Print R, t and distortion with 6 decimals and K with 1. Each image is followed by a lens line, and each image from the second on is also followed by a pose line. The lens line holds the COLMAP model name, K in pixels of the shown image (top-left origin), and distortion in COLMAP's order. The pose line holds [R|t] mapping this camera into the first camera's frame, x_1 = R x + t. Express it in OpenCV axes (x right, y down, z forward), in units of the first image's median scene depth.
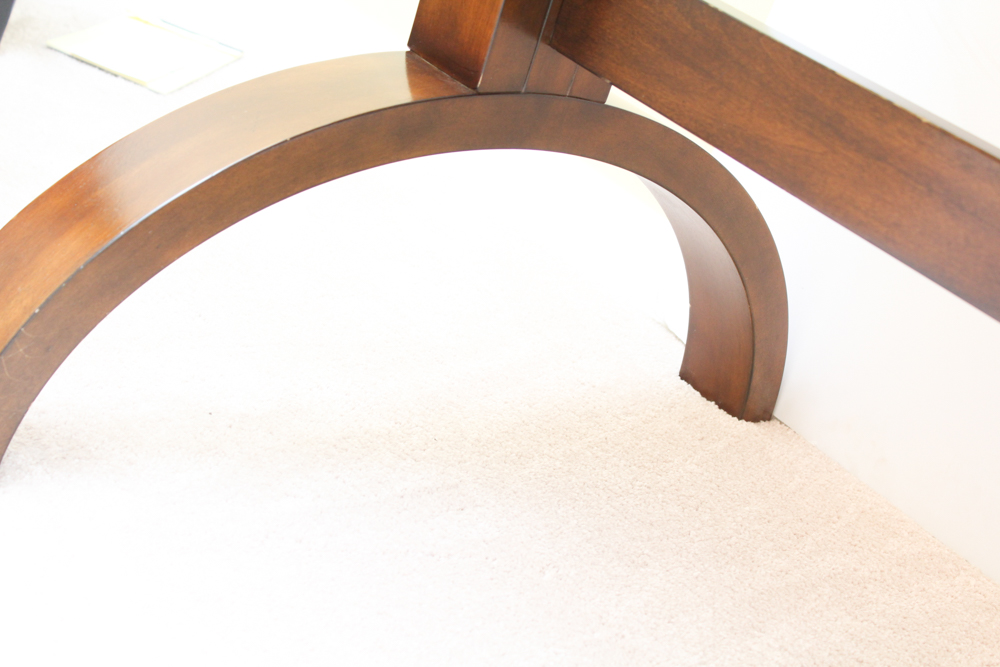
lens RADIAL K [[1775.3, 0, 491.8], [0, 1775.3, 343.2], [0, 0, 1]] dist [0.002798, 0.000000]
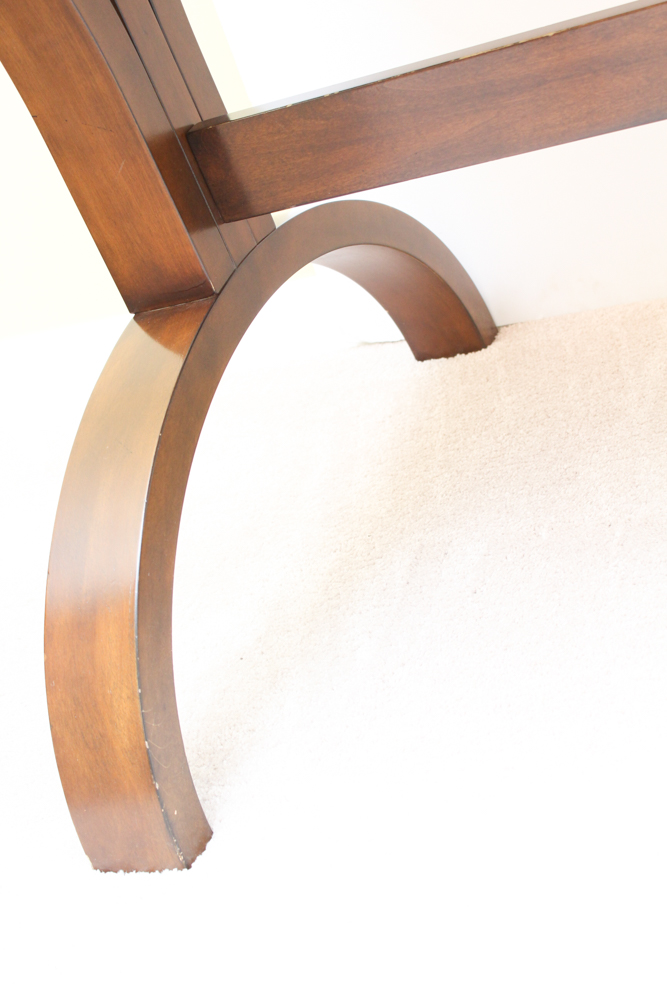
lens RADIAL K [[1613.4, 0, 338.1], [0, 1613.4, 518.9], [0, 0, 1]] dist [-0.008250, 0.000000]
pose [[0.664700, -0.733453, 0.142199, -0.212303], [0.719987, 0.679678, 0.140199, -0.132388], [-0.199479, 0.009191, 0.979859, -0.046066]]
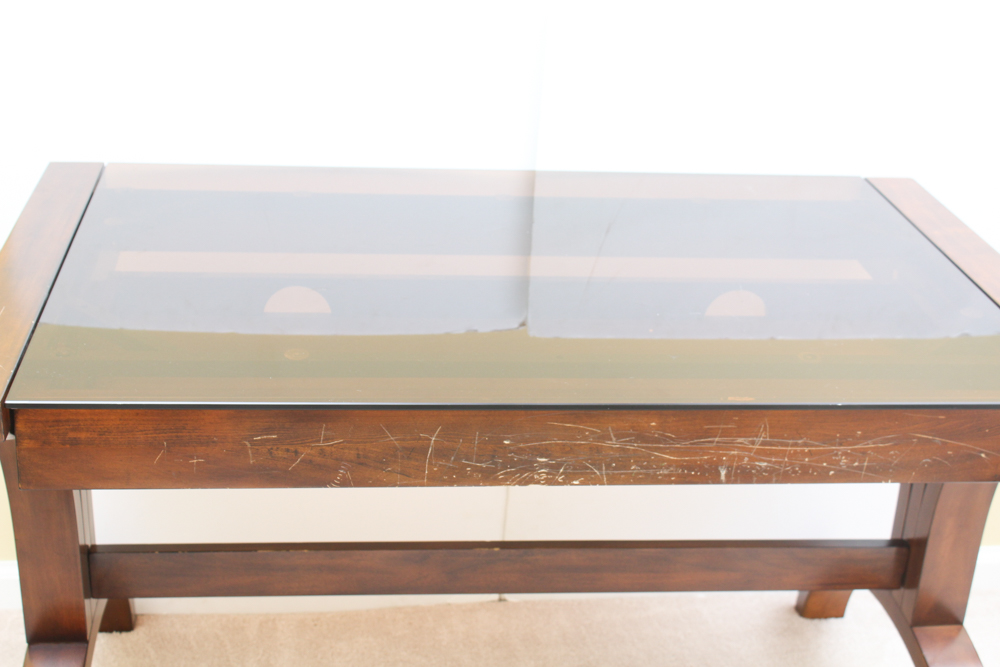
lens RADIAL K [[1463.1, 0, 494.4], [0, 1463.1, 332.6], [0, 0, 1]] dist [-0.042219, 0.000000]
pose [[0.511386, -0.583109, 0.631243, -0.628643], [0.427964, 0.809797, 0.401343, -0.913984], [-0.745205, 0.064908, 0.663668, -0.509020]]
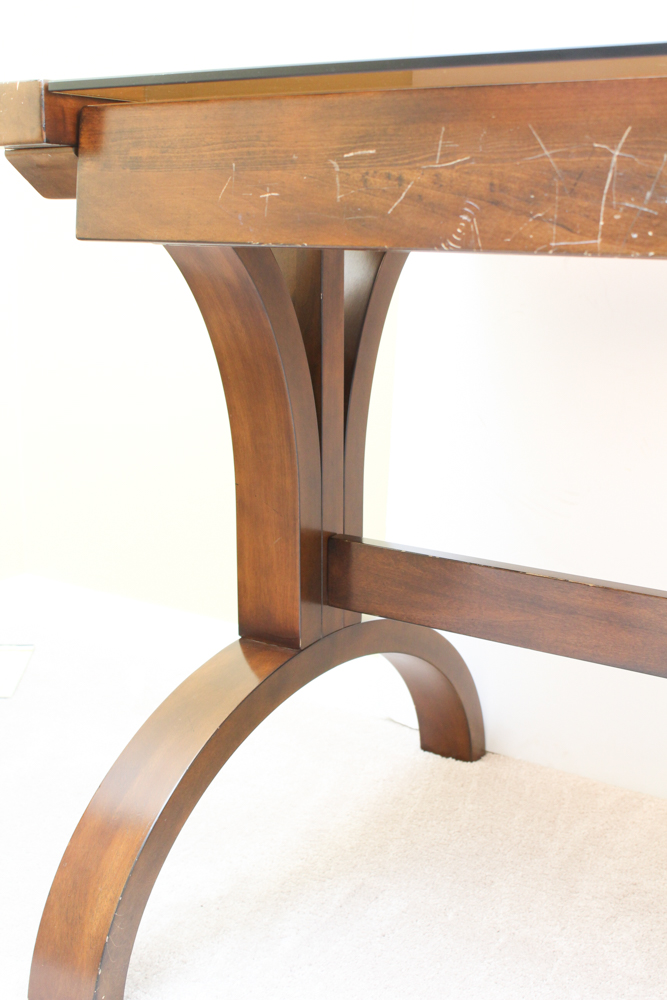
lens RADIAL K [[1254.8, 0, 342.6], [0, 1254.8, 521.3], [0, 0, 1]] dist [-0.055696, 0.000000]
pose [[0.908354, -0.345310, 0.235912, -0.199541], [0.370837, 0.925850, -0.072679, -0.152480], [-0.193322, 0.153504, 0.969053, -0.116356]]
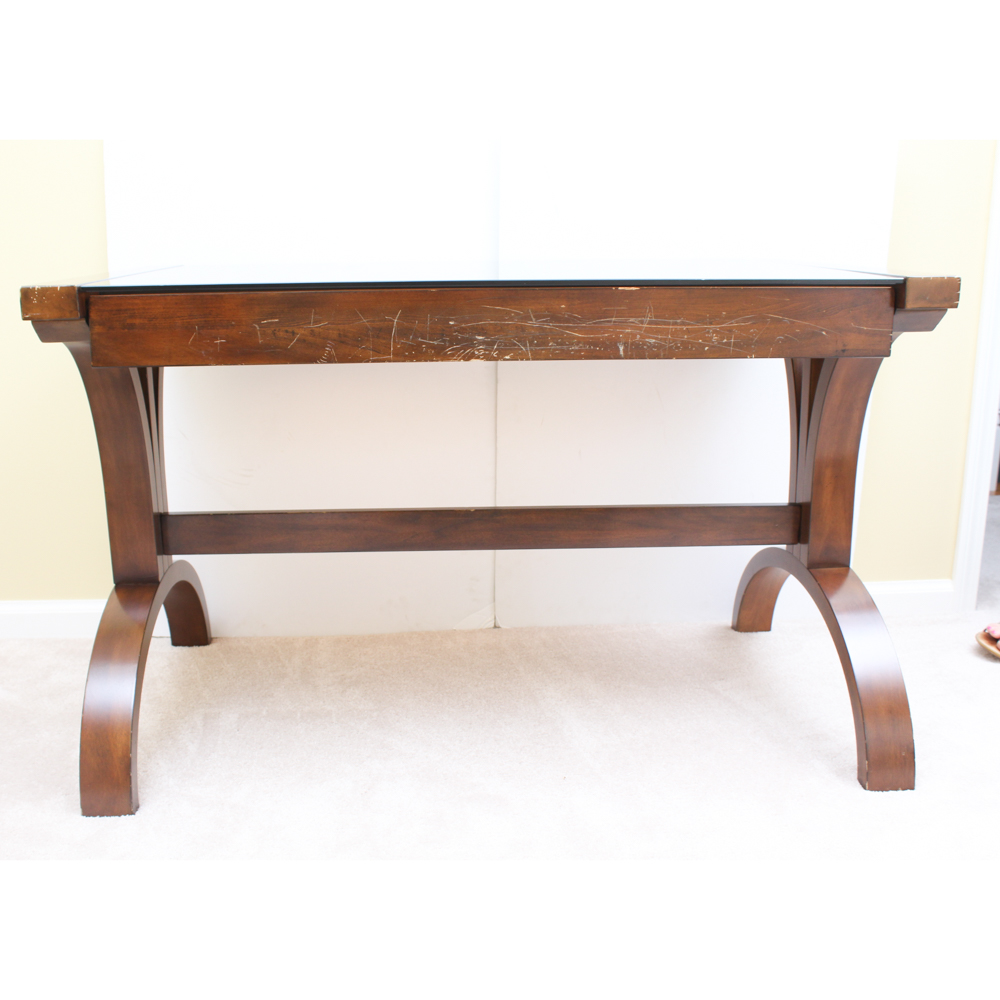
lens RADIAL K [[1119.1, 0, 457.5], [0, 1119.1, 496.3], [0, 0, 1]] dist [-0.113530, 0.000000]
pose [[0.543563, -0.475856, 0.691448, -0.867014], [0.485815, 0.850126, 0.203149, -0.375547], [-0.684488, 0.225491, 0.693275, -0.514198]]
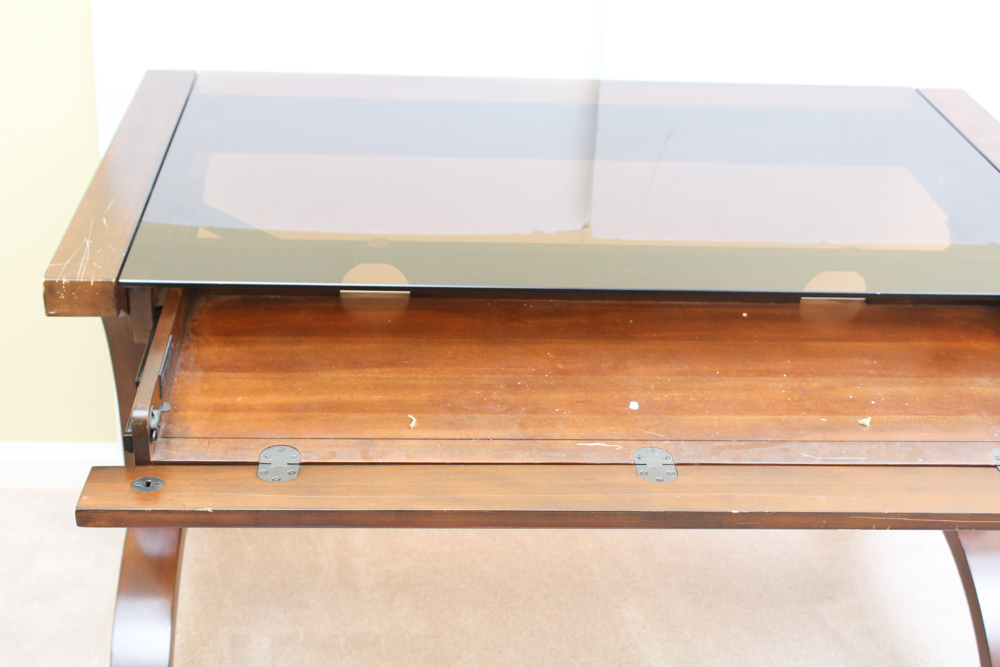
lens RADIAL K [[1463.1, 0, 479.5], [0, 1463.1, 334.0], [0, 0, 1]] dist [-0.042219, 0.000000]
pose [[0.550604, -0.608635, 0.571313, -0.730308], [0.441243, 0.793173, 0.419739, -0.937870], [-0.708618, 0.020978, 0.705280, -0.592831]]
